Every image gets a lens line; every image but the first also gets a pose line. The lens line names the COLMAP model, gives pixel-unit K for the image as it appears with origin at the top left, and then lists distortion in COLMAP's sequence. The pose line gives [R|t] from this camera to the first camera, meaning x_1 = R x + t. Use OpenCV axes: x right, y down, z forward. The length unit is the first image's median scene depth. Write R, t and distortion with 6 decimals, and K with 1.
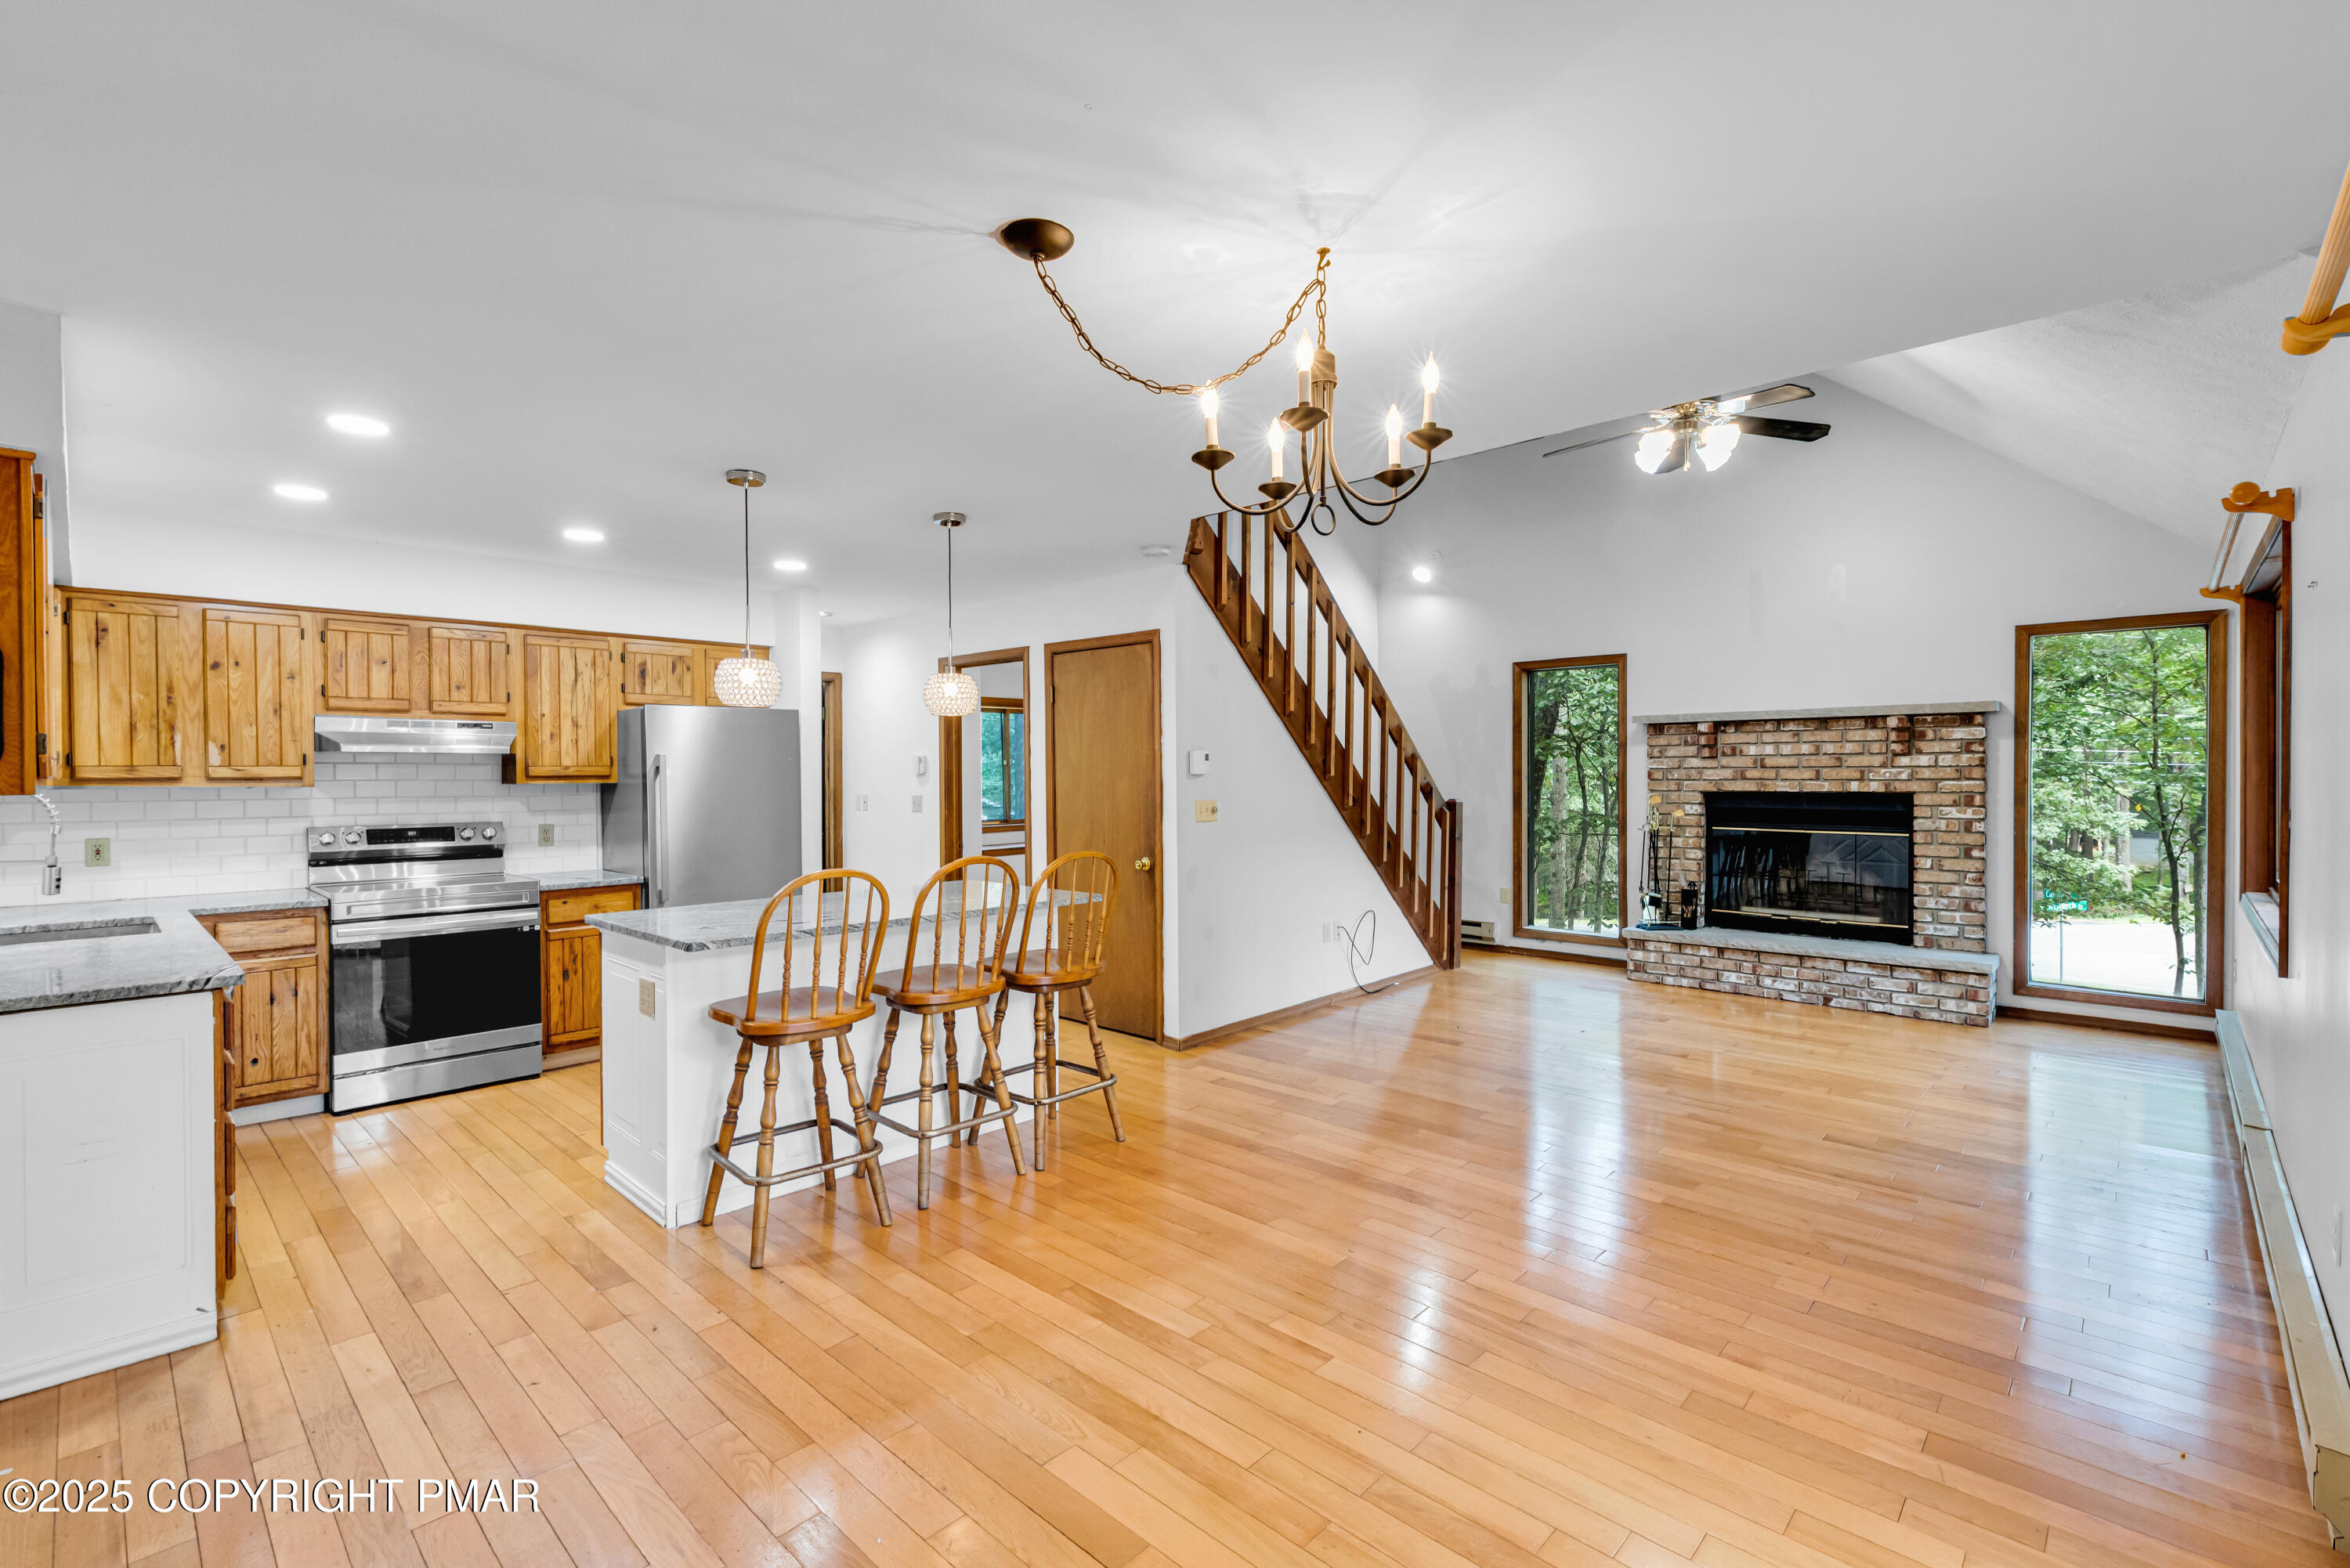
lens RADIAL K [[1024.8, 0, 1163.0], [0, 1024.8, 803.2], [0, 0, 1]] dist [0.000391, -0.000149]
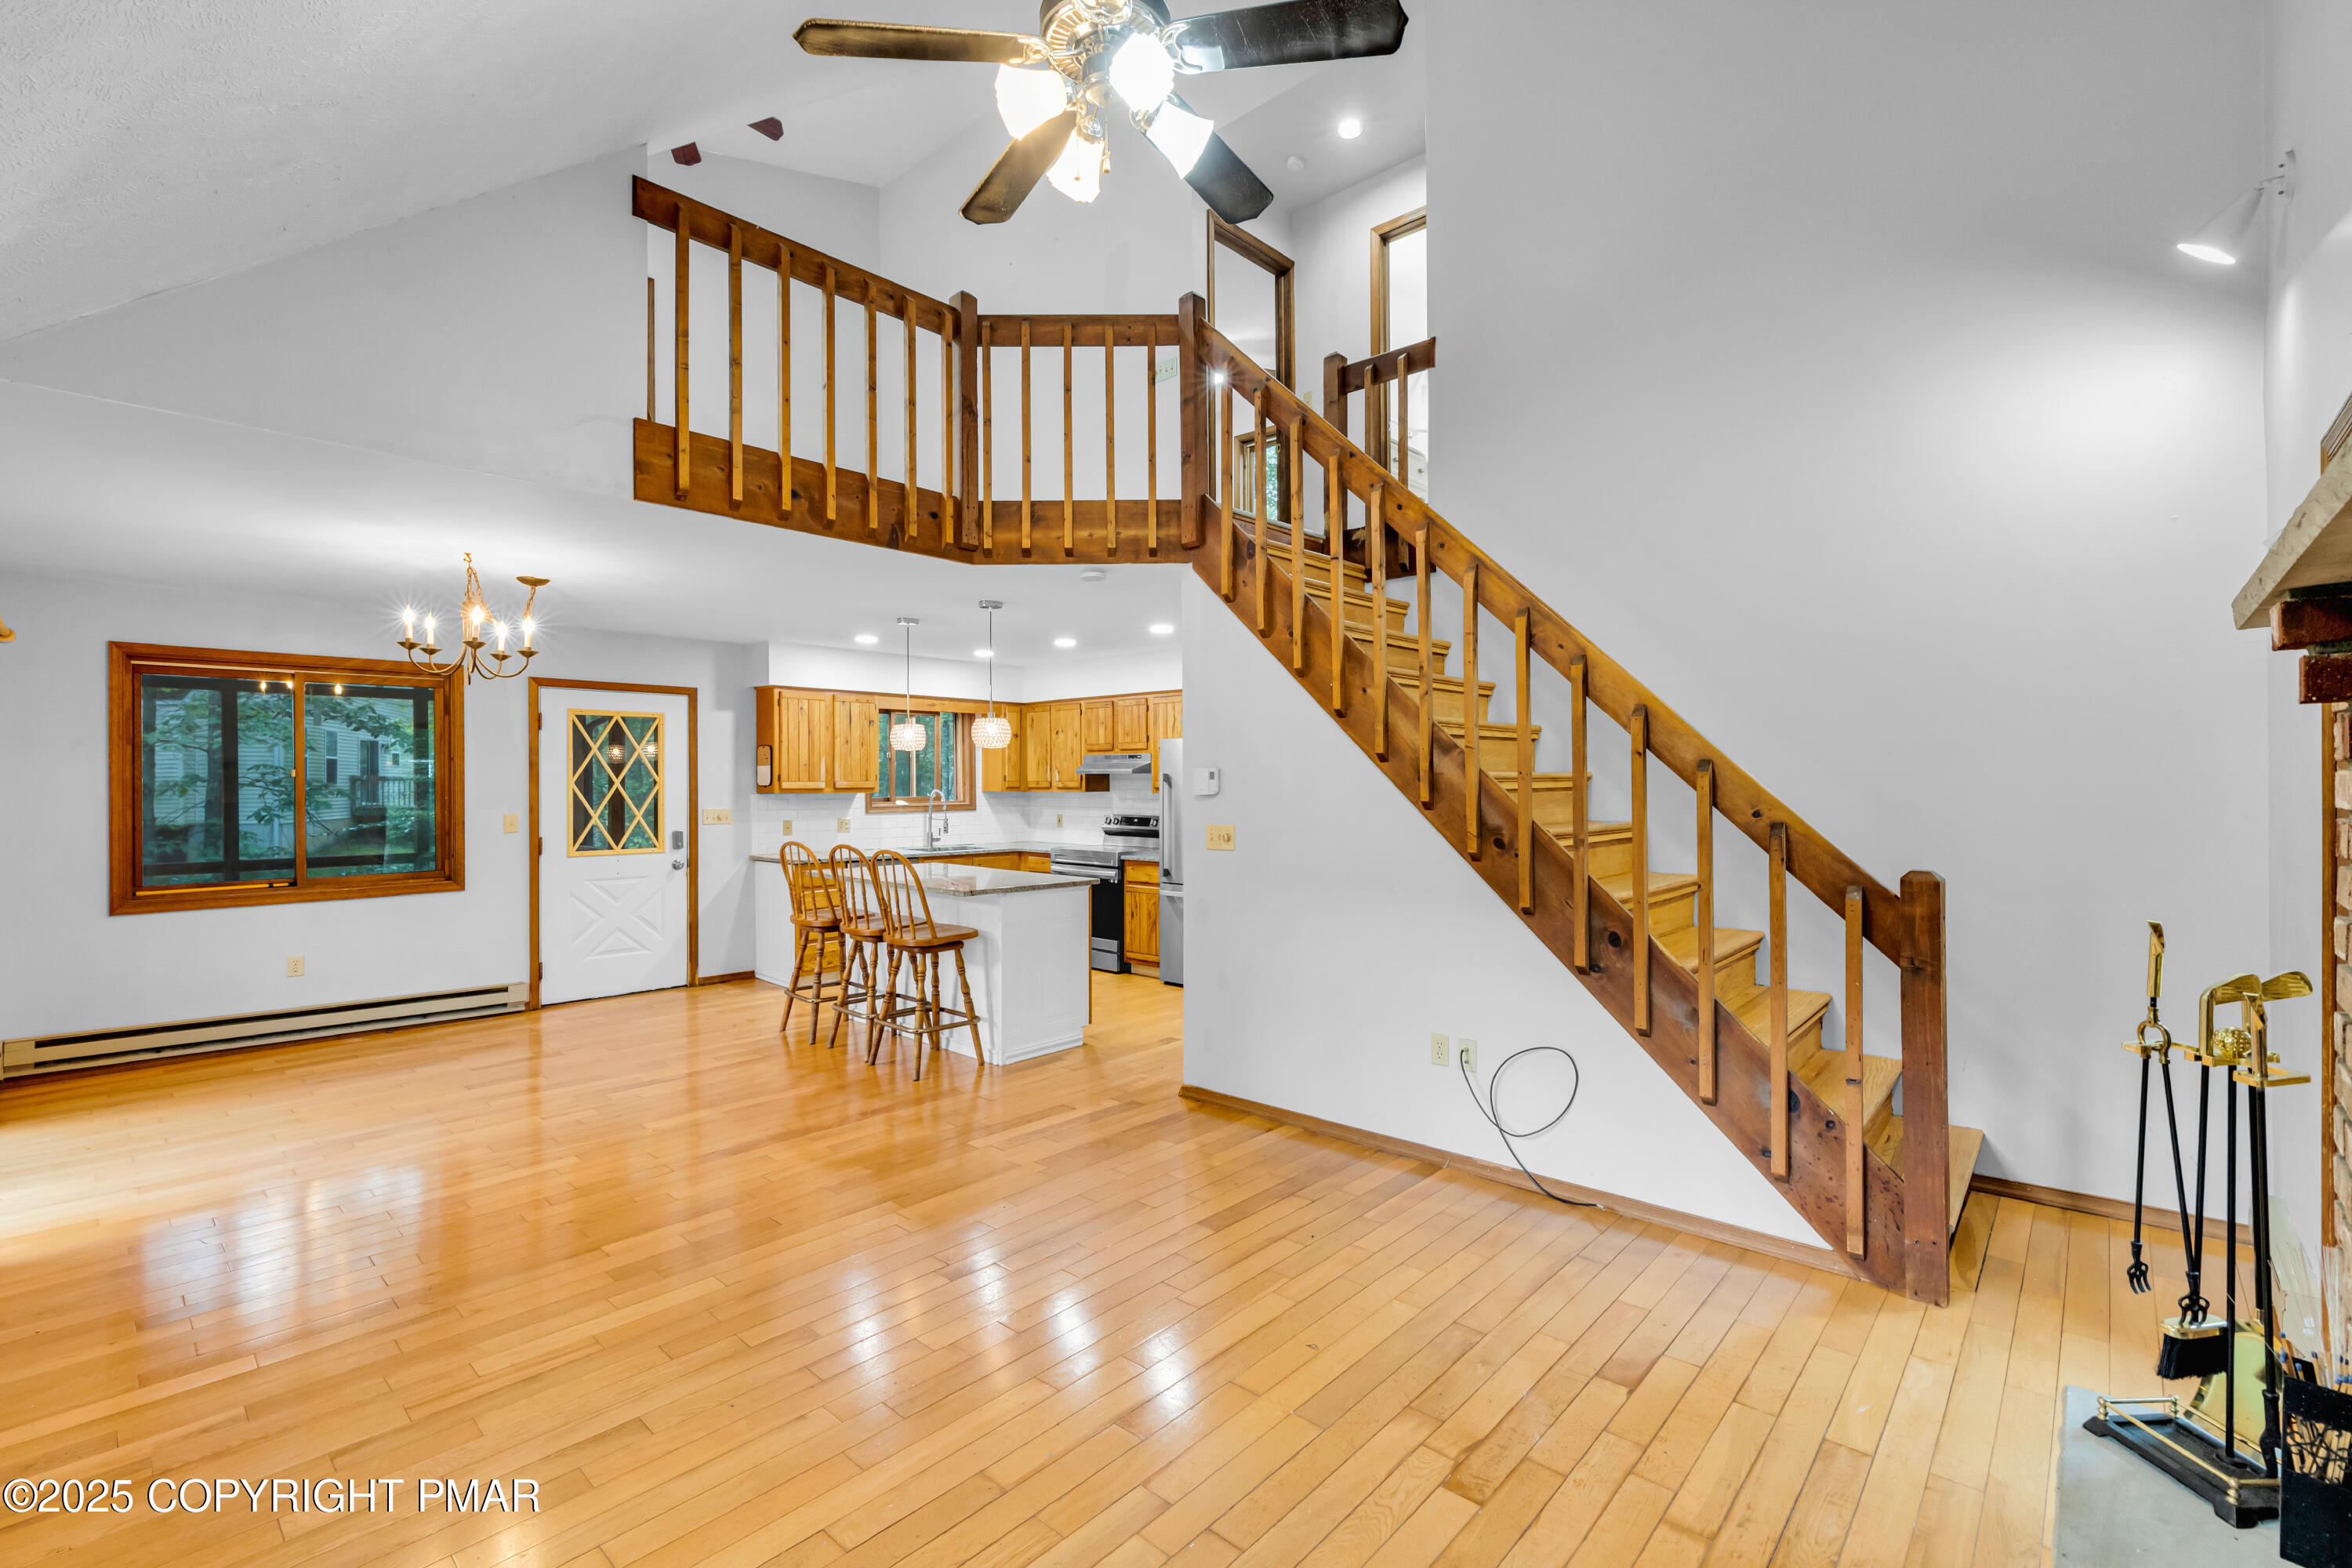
lens RADIAL K [[1033.5, 0, 1163.2], [0, 1033.5, 780.7], [0, 0, 1]] dist [0.002400, 0.000665]
pose [[0.014450, 0.007163, -0.999870, 1.016258], [-0.027162, 0.999608, 0.006769, -0.050735], [0.999527, 0.027060, 0.014639, 1.042361]]
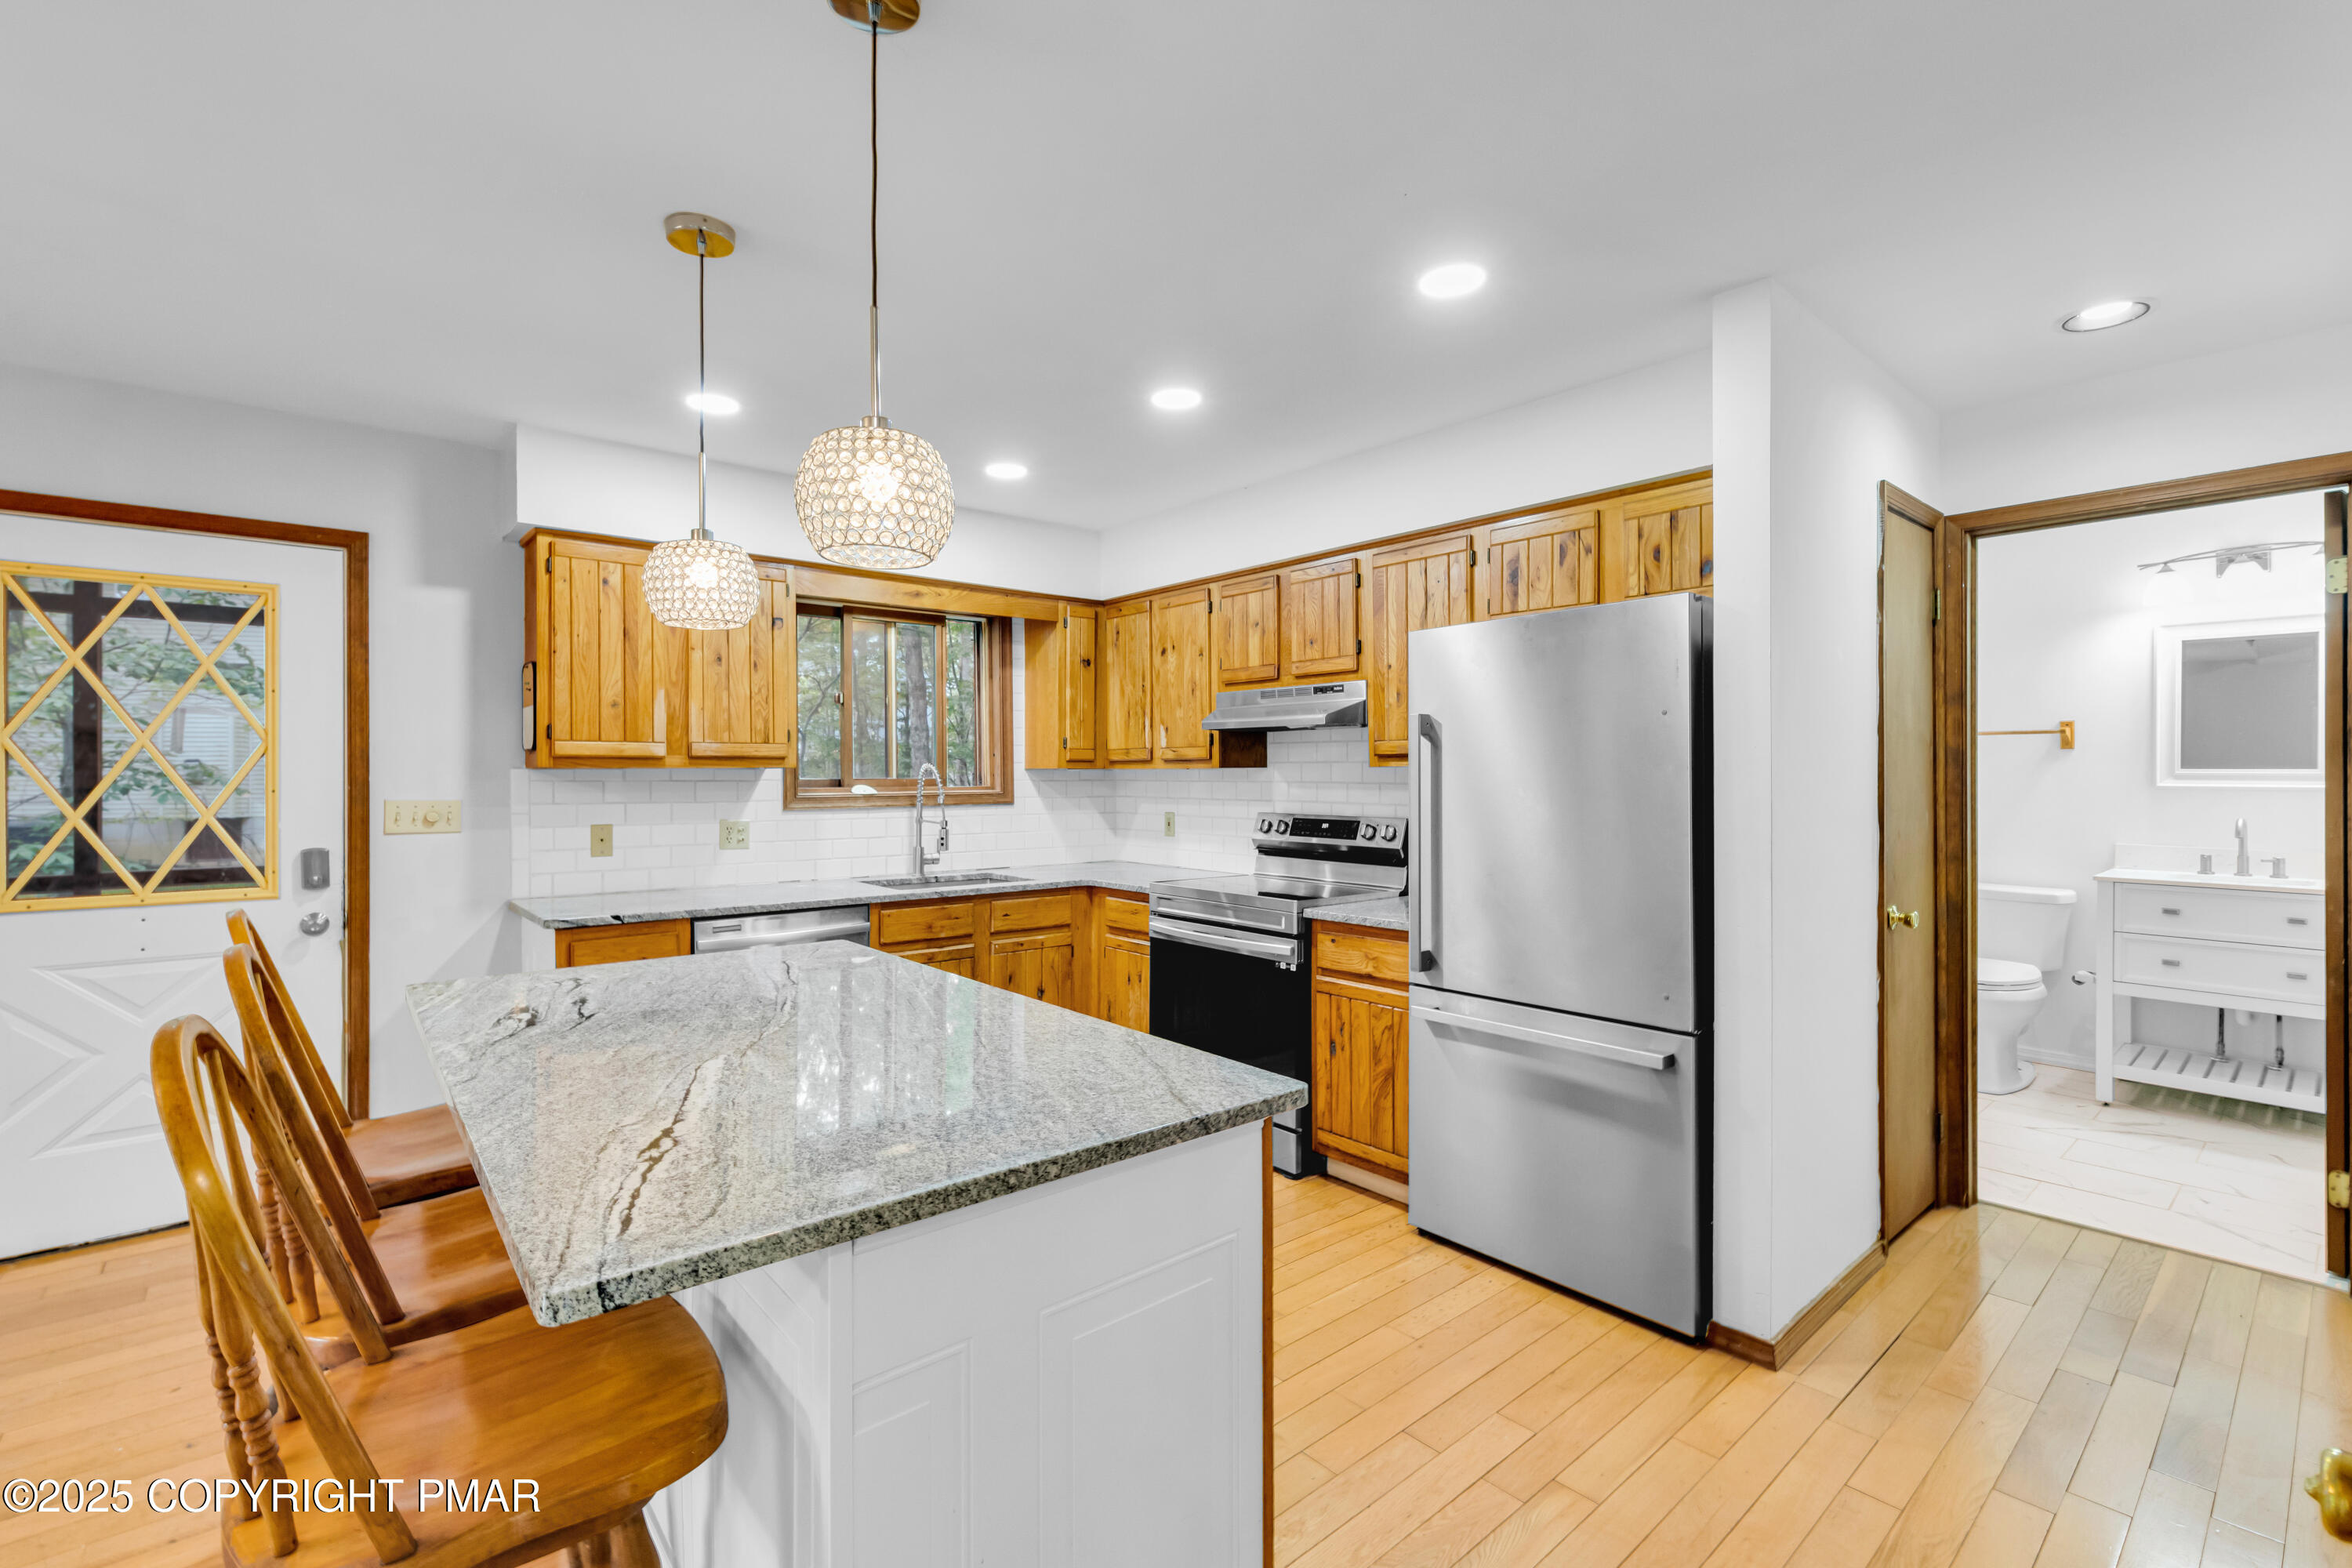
lens RADIAL K [[1033.5, 0, 1163.2], [0, 1033.5, 780.7], [0, 0, 1]] dist [0.002400, 0.000665]
pose [[-0.100662, 0.013731, -0.994826, 0.109276], [-0.025805, 0.999532, 0.016407, -0.017731], [0.994586, 0.027323, -0.100260, 0.975120]]
